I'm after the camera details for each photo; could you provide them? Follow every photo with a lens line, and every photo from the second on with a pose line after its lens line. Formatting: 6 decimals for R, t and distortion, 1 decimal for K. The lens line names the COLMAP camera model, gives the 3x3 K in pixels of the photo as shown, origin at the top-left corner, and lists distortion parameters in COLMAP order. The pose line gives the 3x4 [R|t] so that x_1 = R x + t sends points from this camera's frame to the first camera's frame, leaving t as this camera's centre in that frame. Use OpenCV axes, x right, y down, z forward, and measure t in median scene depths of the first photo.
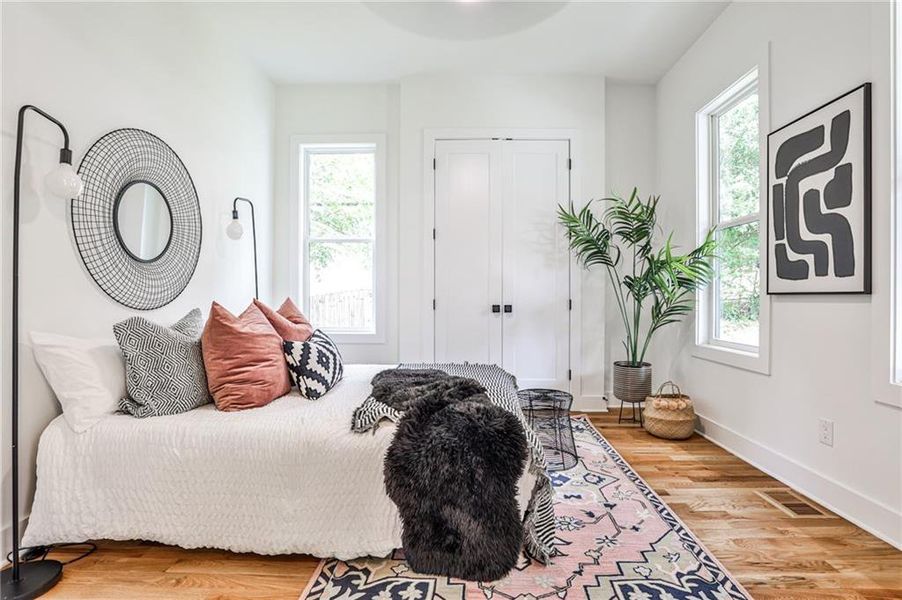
lens RADIAL K [[443.2, 0, 459.2], [0, 443.2, 294.4], [0, 0, 1]] dist [-0.041099, 0.013502]
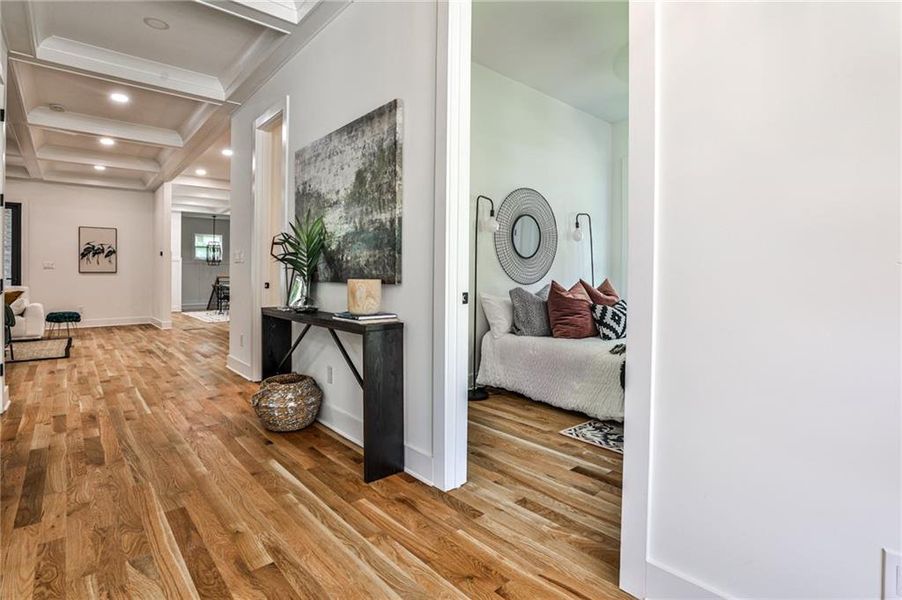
lens RADIAL K [[443.8, 0, 451.5], [0, 443.8, 282.5], [0, 0, 1]] dist [-0.018510, 0.000213]
pose [[0.662406, 0.015668, -0.748981, 0.539843], [-0.006471, 0.999864, 0.015193, 0.000960], [0.749117, -0.005218, 0.662417, -0.544180]]
